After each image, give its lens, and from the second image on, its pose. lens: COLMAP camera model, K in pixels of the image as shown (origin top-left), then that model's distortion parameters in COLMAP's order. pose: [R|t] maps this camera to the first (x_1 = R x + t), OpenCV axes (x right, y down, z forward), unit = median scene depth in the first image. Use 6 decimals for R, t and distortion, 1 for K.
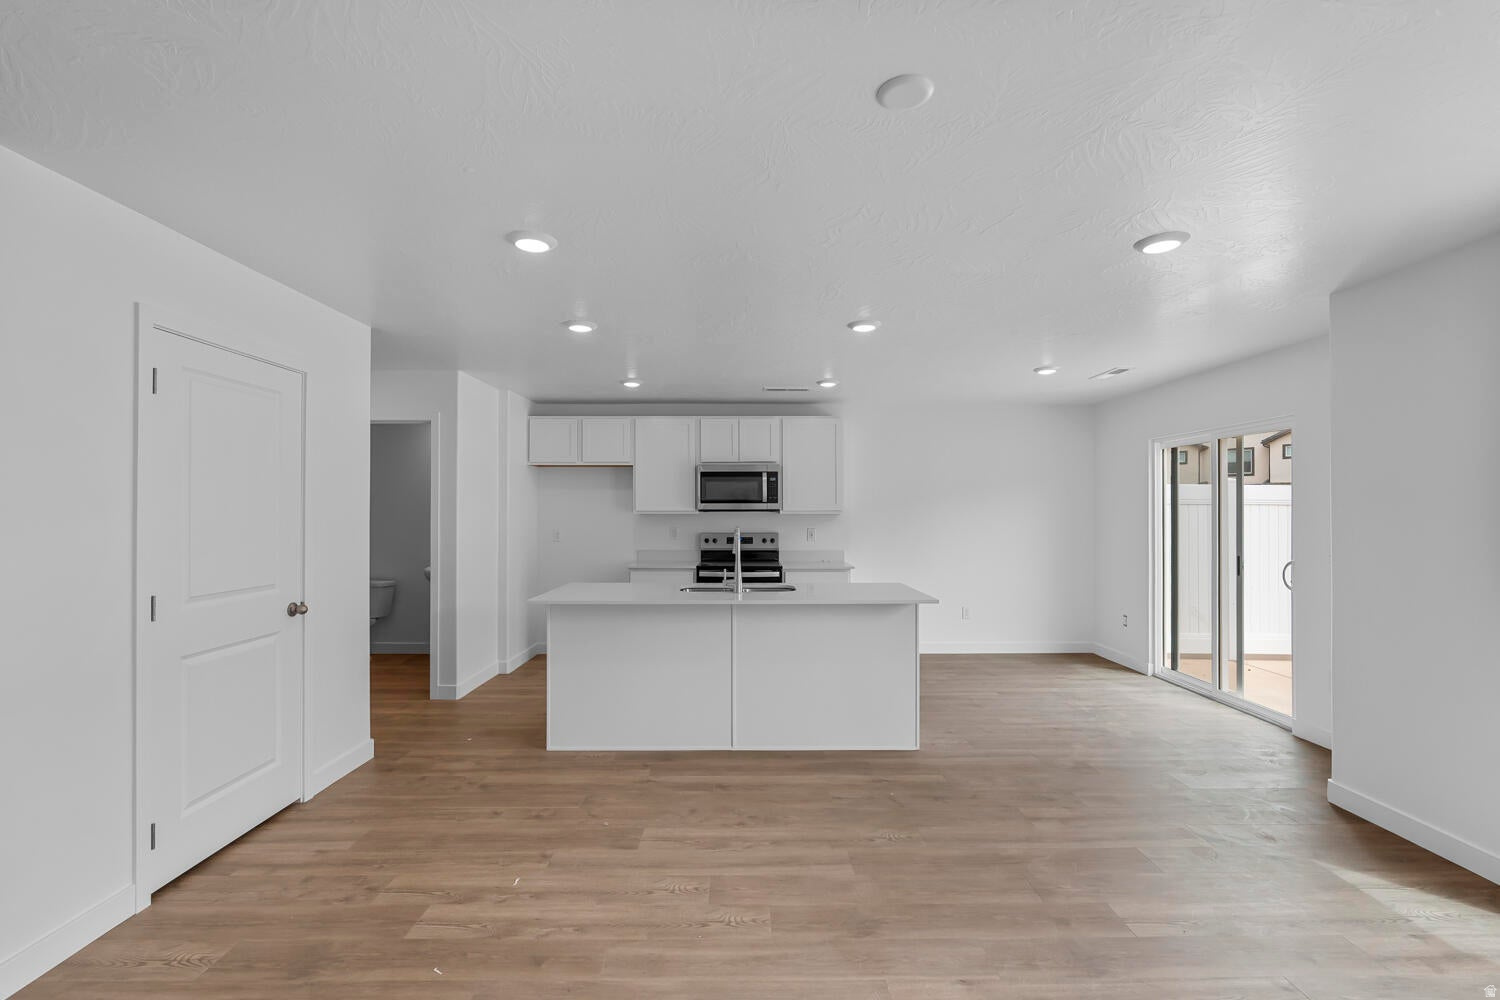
lens RADIAL K [[660.7, 0, 752.0], [0, 660.7, 494.0], [0, 0, 1]] dist [-0.003006, -0.000254]
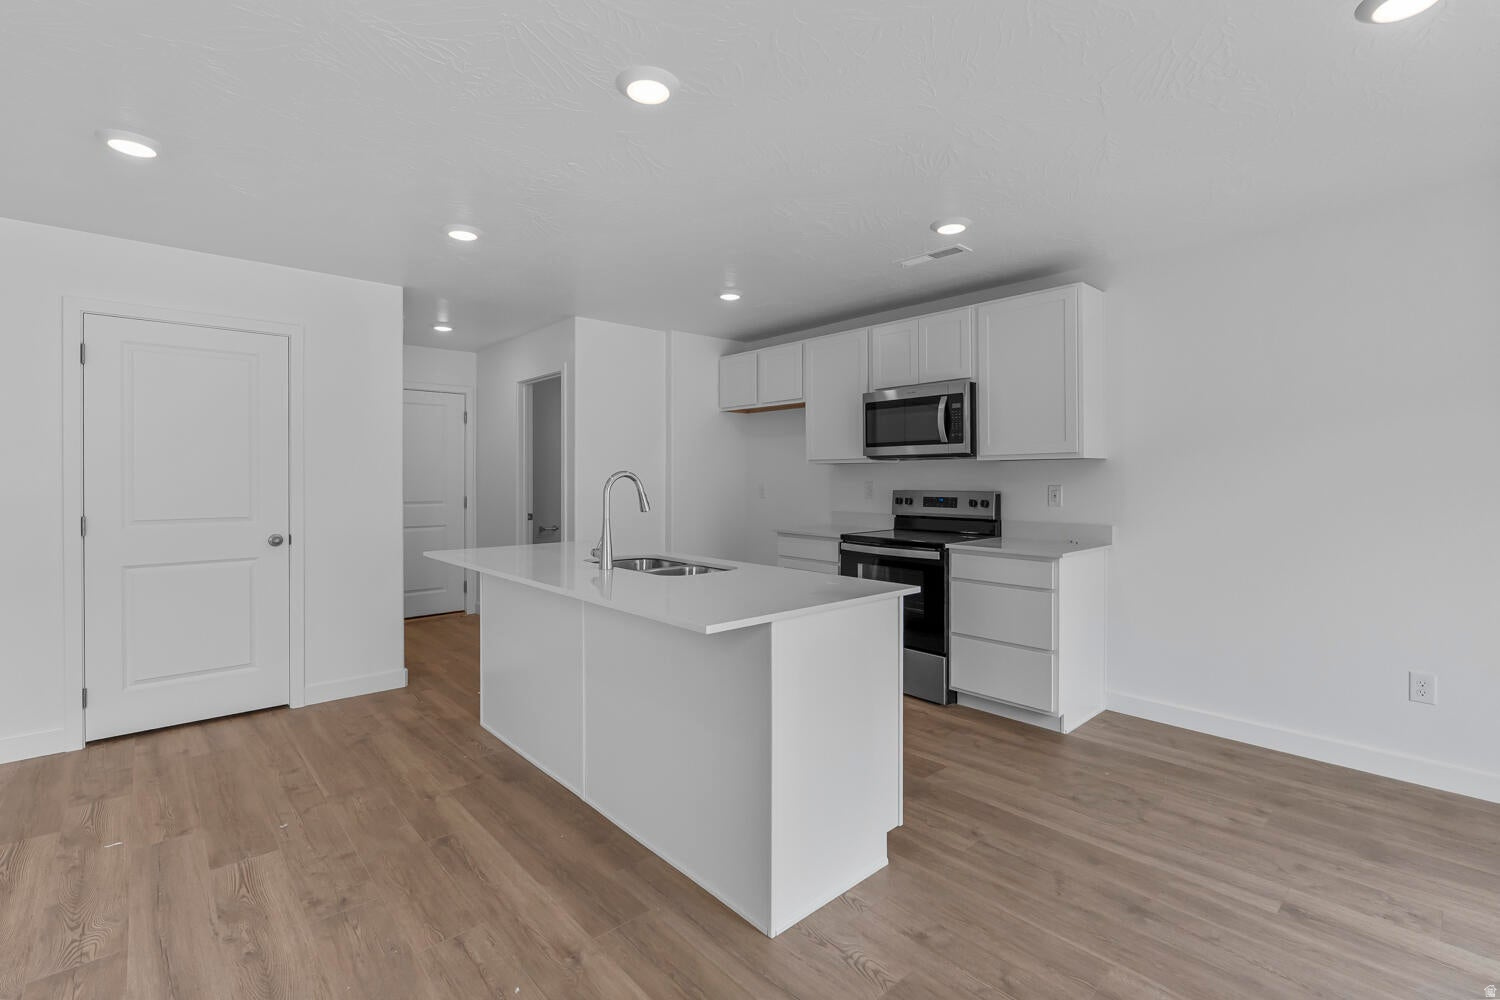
lens RADIAL K [[670.2, 0, 754.9], [0, 670.2, 479.2], [0, 0, 1]] dist [-0.003118, -0.000713]
pose [[0.666983, 0.001450, -0.745071, 0.604547], [0.021848, 0.999530, 0.021503, 0.047658], [0.744752, -0.030620, 0.666638, 0.683520]]
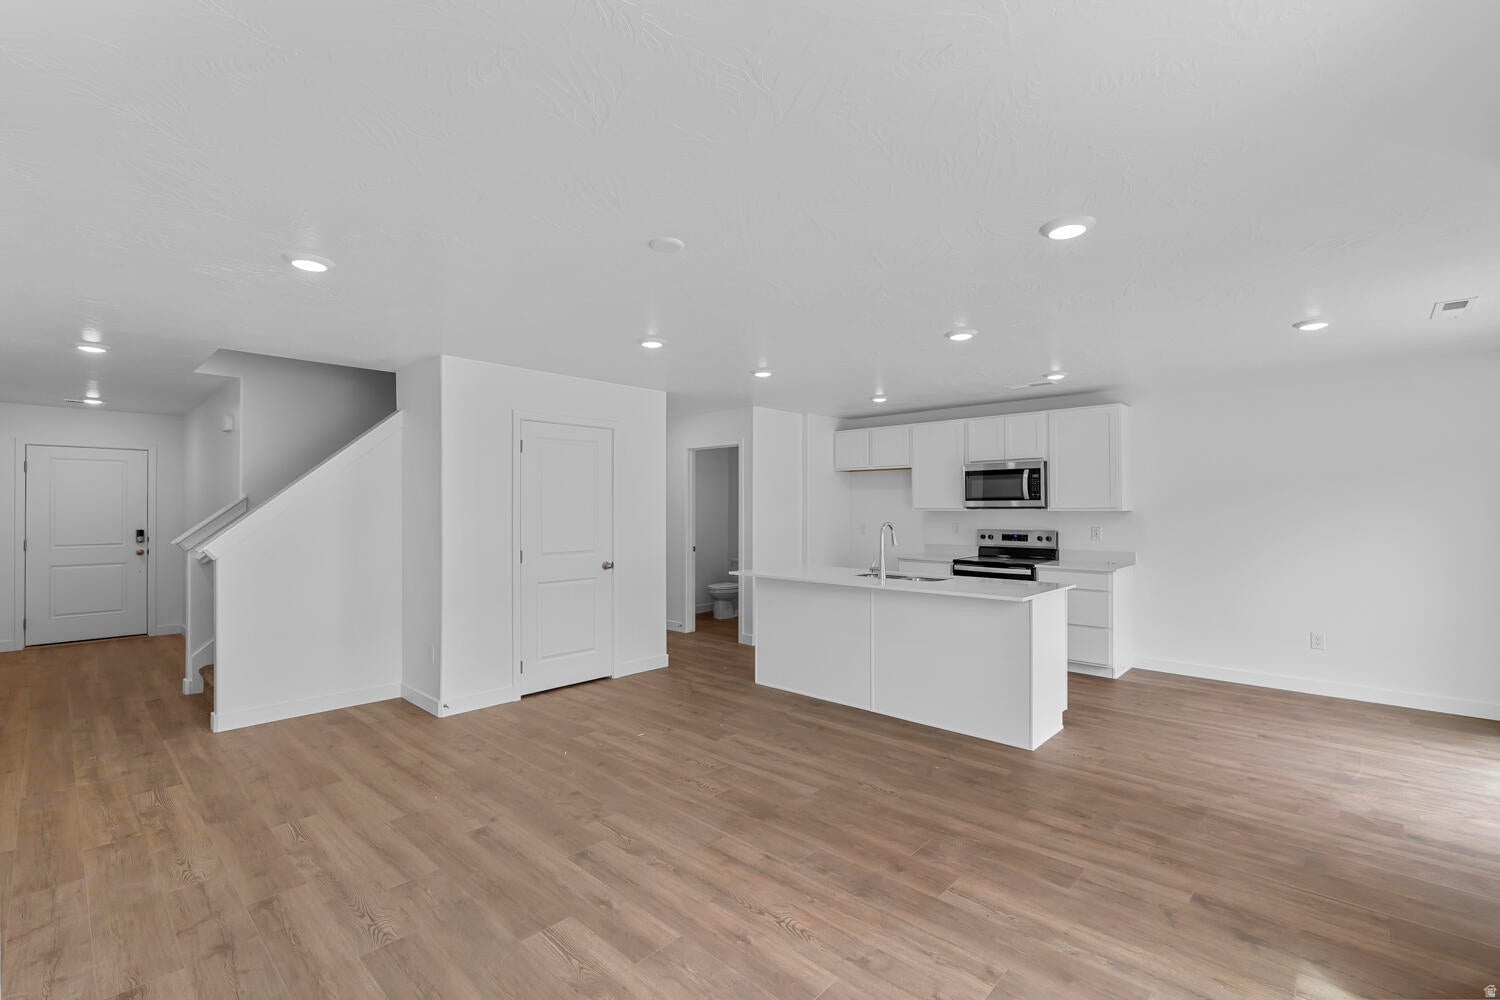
lens RADIAL K [[660.7, 0, 752.0], [0, 660.7, 494.0], [0, 0, 1]] dist [-0.003006, -0.000254]
pose [[0.726417, -0.016071, -0.687067, 0.635490], [0.020050, 0.999797, -0.002188, -0.002808], [0.686962, -0.012186, 0.726591, -0.000977]]
